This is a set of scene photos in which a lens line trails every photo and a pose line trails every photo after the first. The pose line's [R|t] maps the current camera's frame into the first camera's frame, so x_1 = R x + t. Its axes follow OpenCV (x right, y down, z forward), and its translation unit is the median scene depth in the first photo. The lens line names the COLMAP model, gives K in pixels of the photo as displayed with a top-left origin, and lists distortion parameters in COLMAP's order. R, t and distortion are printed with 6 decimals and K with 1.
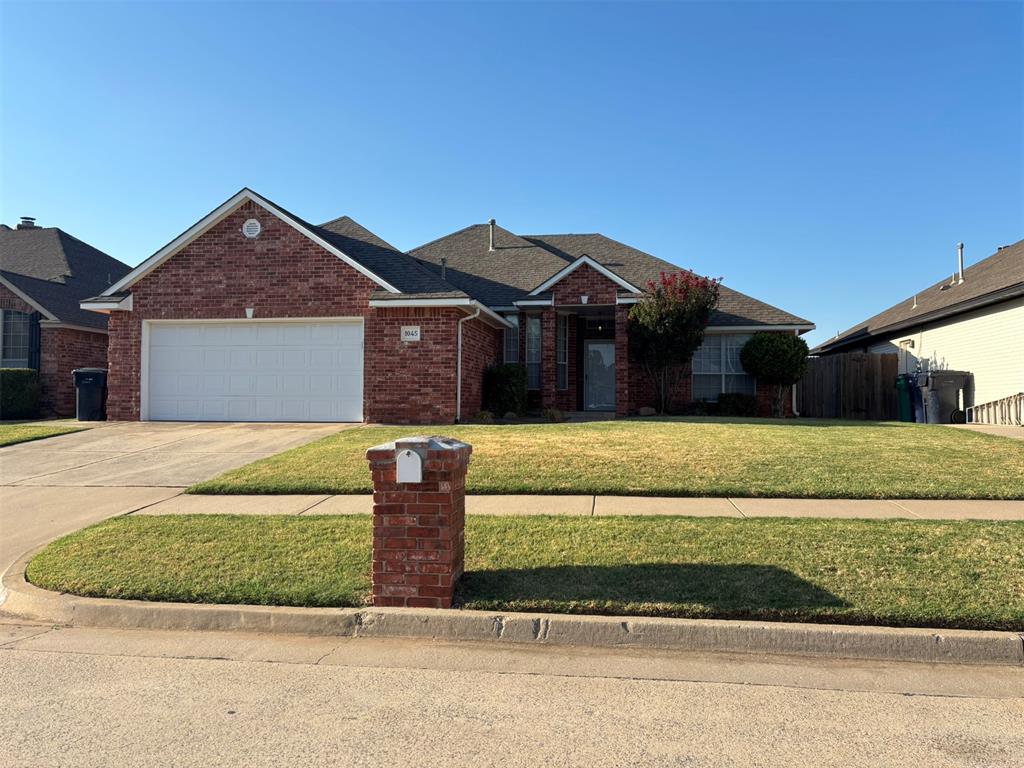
lens RADIAL K [[779.2, 0, 512.0], [0, 779.2, 384.0], [0, 0, 1]] dist [0.055561, -0.066591]
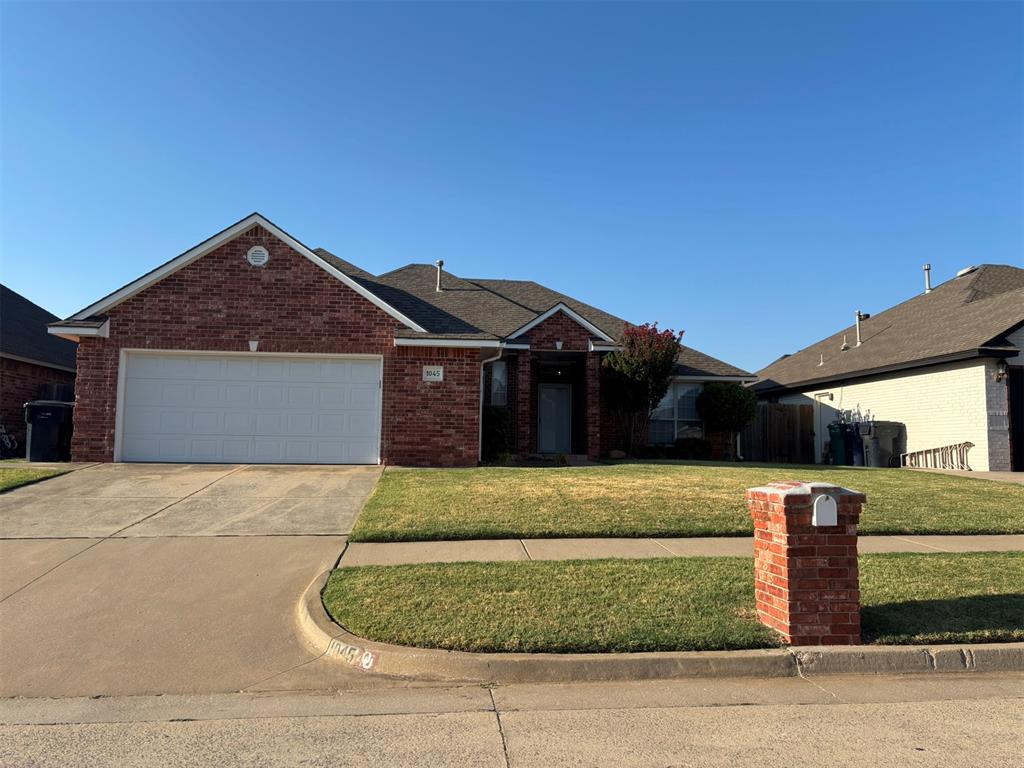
lens RADIAL K [[779.2, 0, 512.0], [0, 779.2, 384.0], [0, 0, 1]] dist [0.055561, -0.066591]
pose [[0.965769, 0.030011, 0.257663, -0.279548], [-0.016508, 0.998382, -0.054411, 0.000067], [-0.258879, 0.048295, 0.964702, 0.026488]]
